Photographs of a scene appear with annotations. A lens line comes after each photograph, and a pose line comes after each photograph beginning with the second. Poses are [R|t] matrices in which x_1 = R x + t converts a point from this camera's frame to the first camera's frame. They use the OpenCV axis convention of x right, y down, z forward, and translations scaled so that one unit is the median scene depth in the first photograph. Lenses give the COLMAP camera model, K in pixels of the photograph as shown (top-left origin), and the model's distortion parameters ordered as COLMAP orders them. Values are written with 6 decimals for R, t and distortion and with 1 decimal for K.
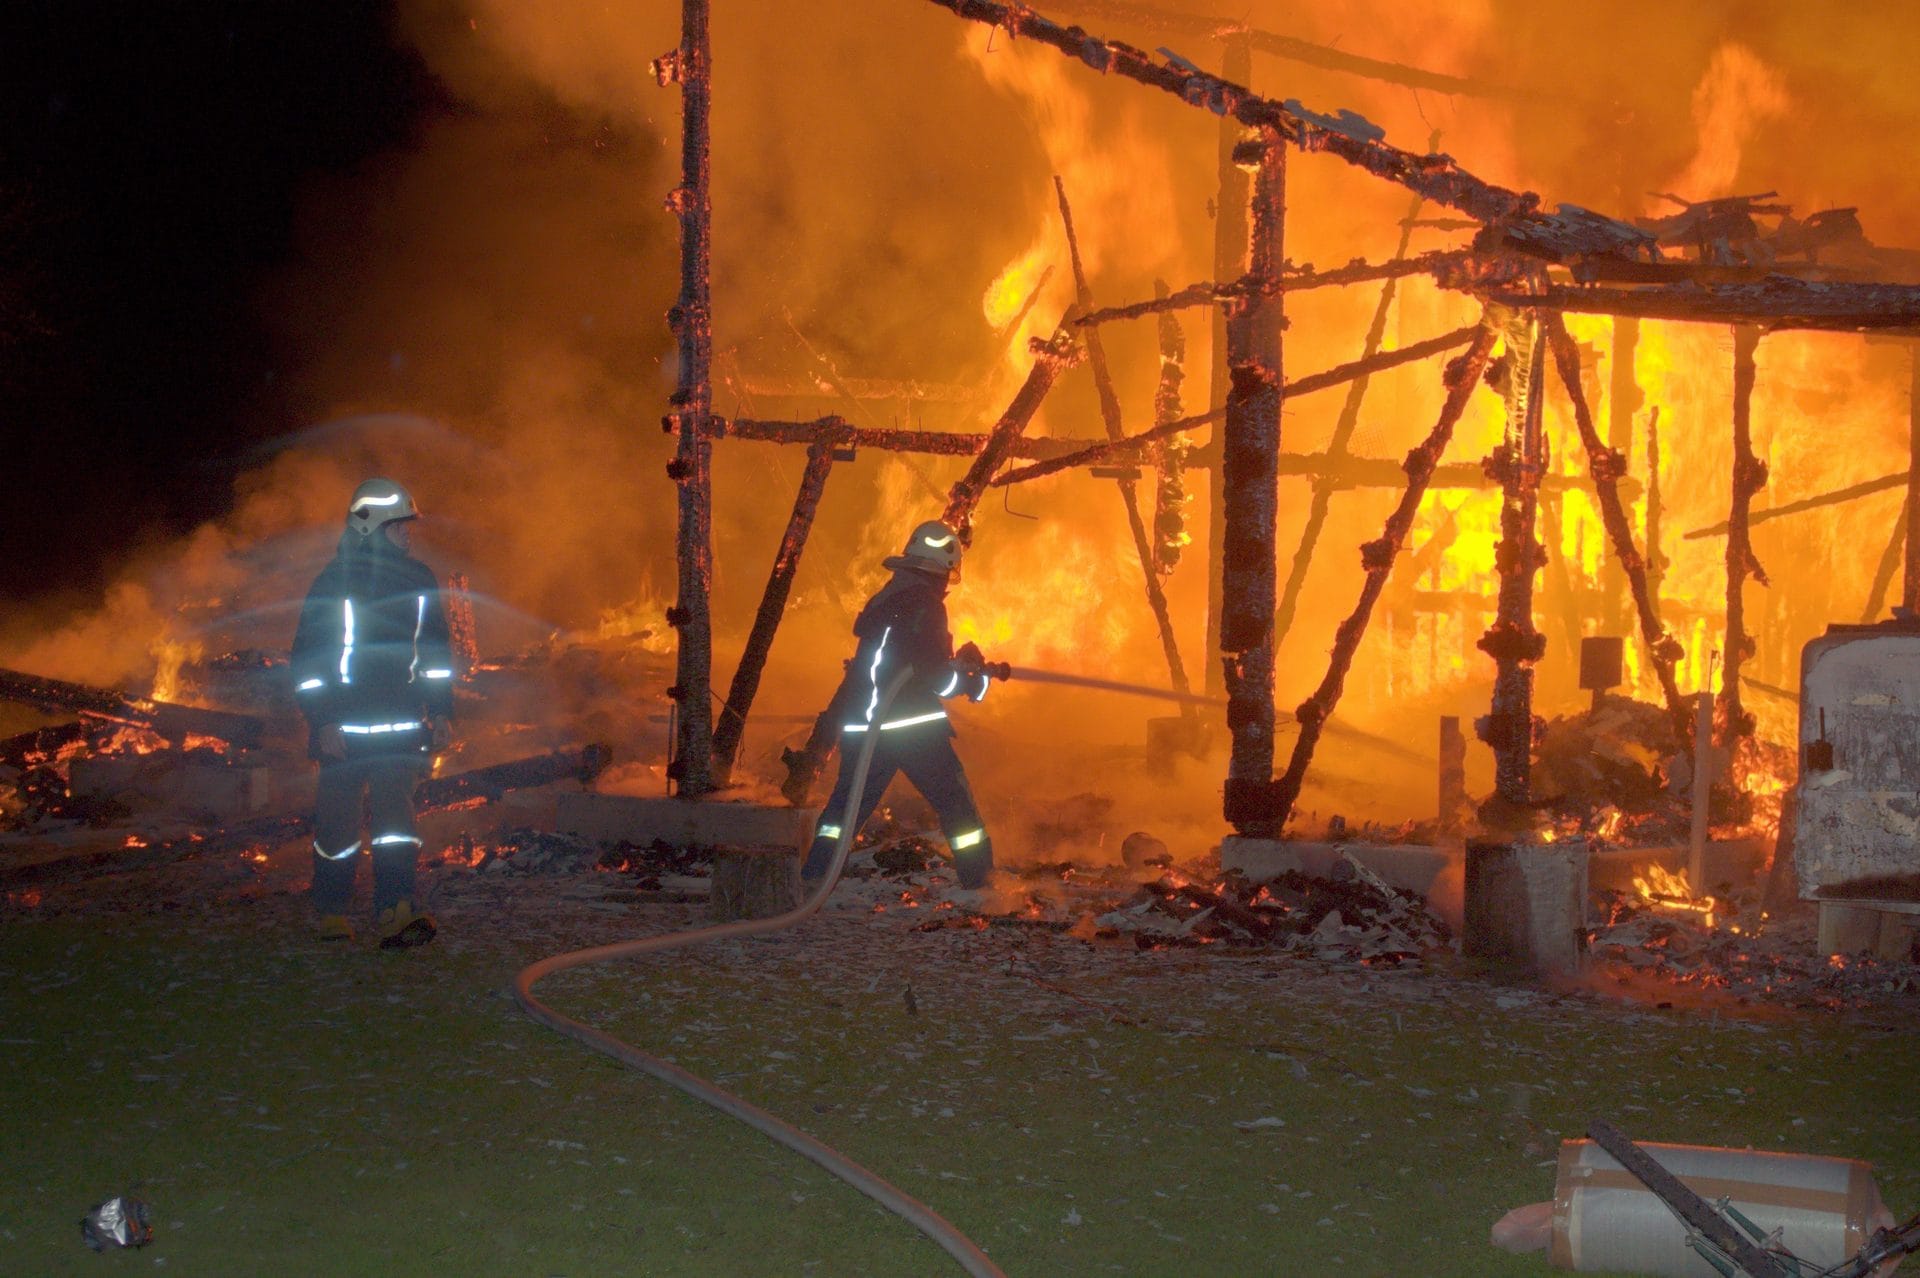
lens RADIAL K [[1600.7, 0, 960.0], [0, 1600.7, 639.0], [0, 0, 1]] dist [0.000293, -0.001345]
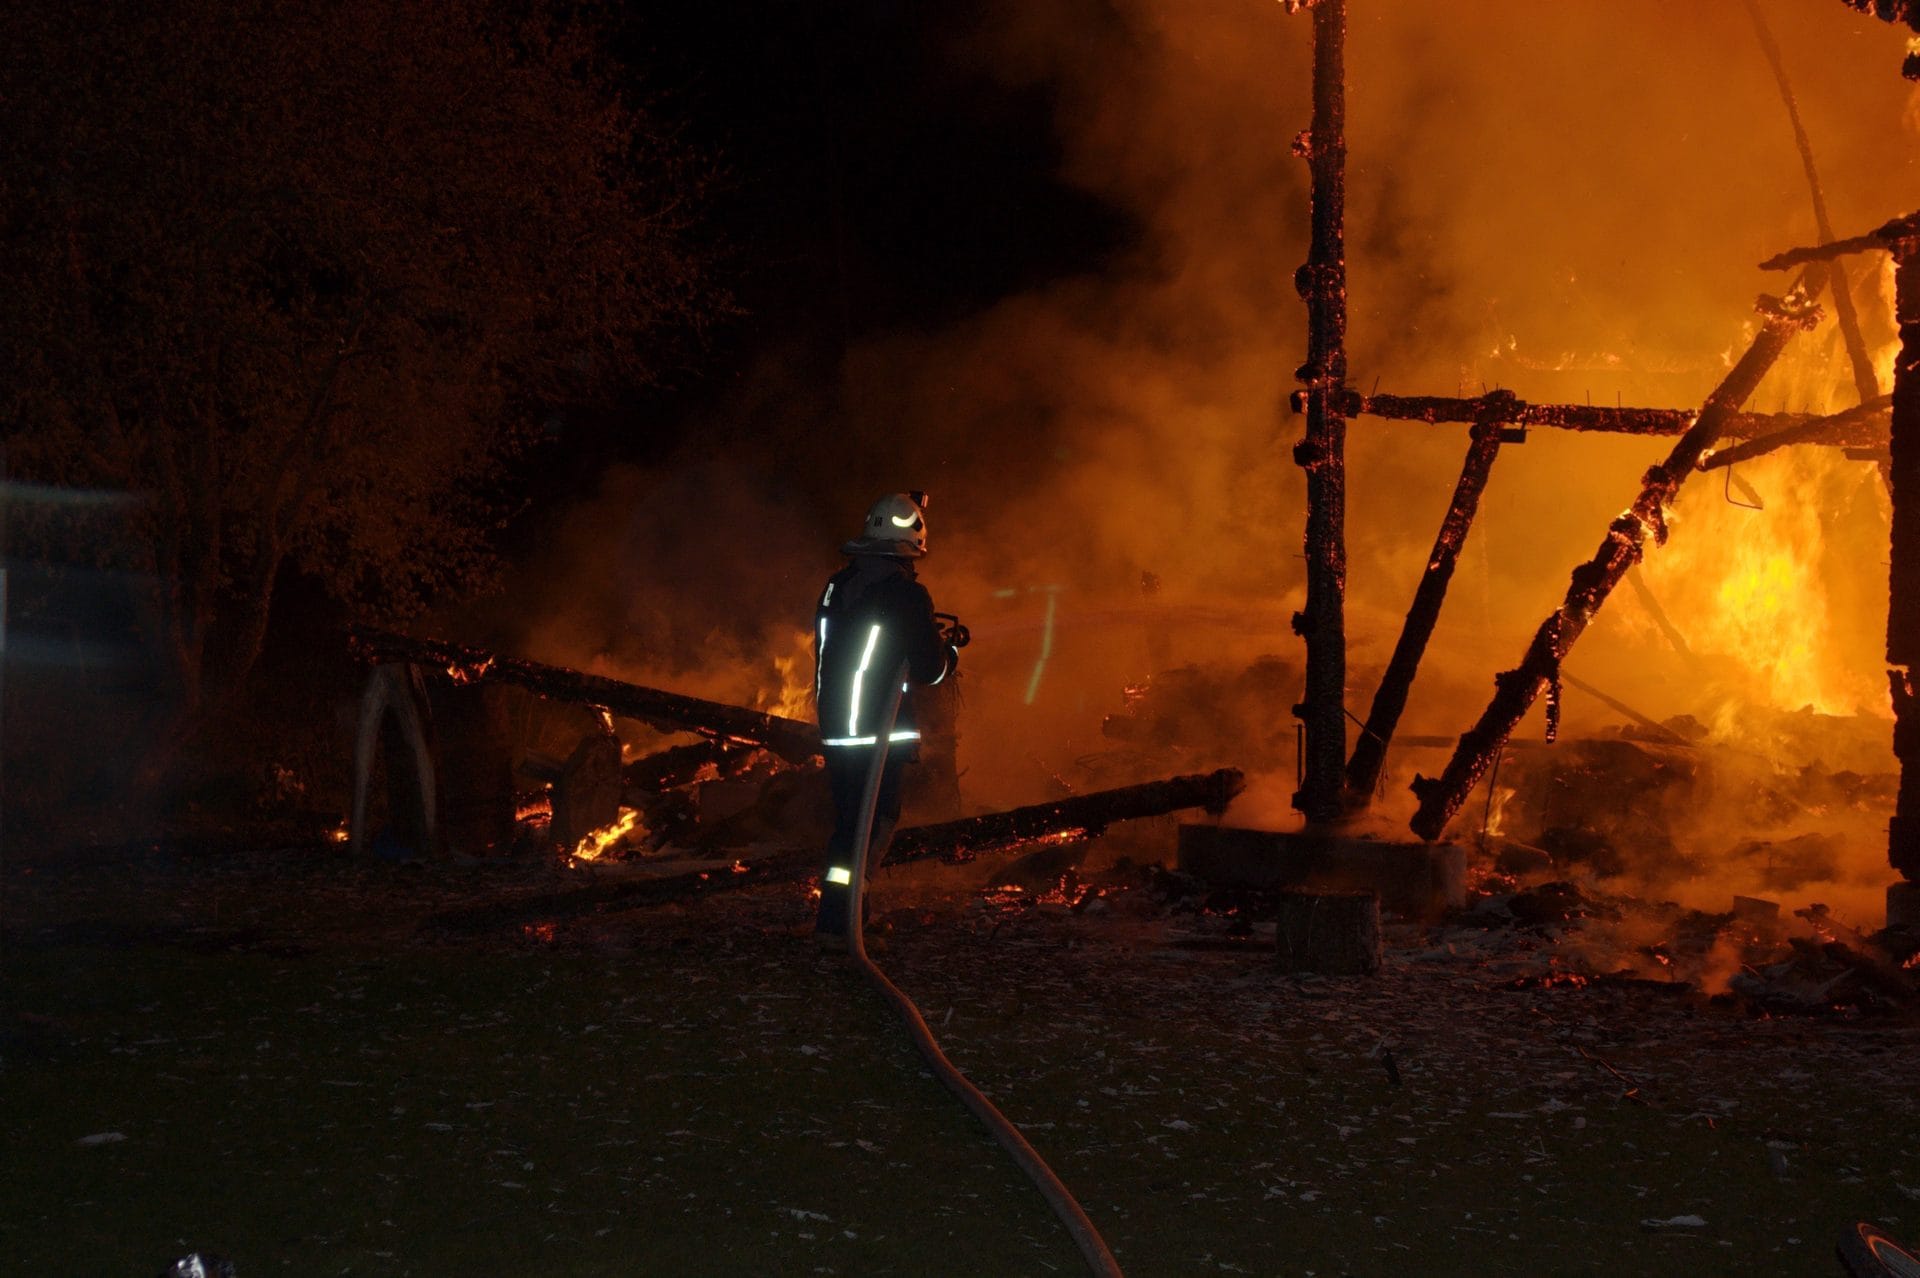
lens RADIAL K [[1874.3, 0, 960.0], [0, 1874.3, 639.0], [0, 0, 1]] dist [-0.011911, -0.002689]
pose [[0.993093, 0.002540, -0.117307, -0.243608], [-0.002270, 0.999994, 0.002434, -0.007584], [0.117312, -0.002151, 0.993093, -0.029621]]
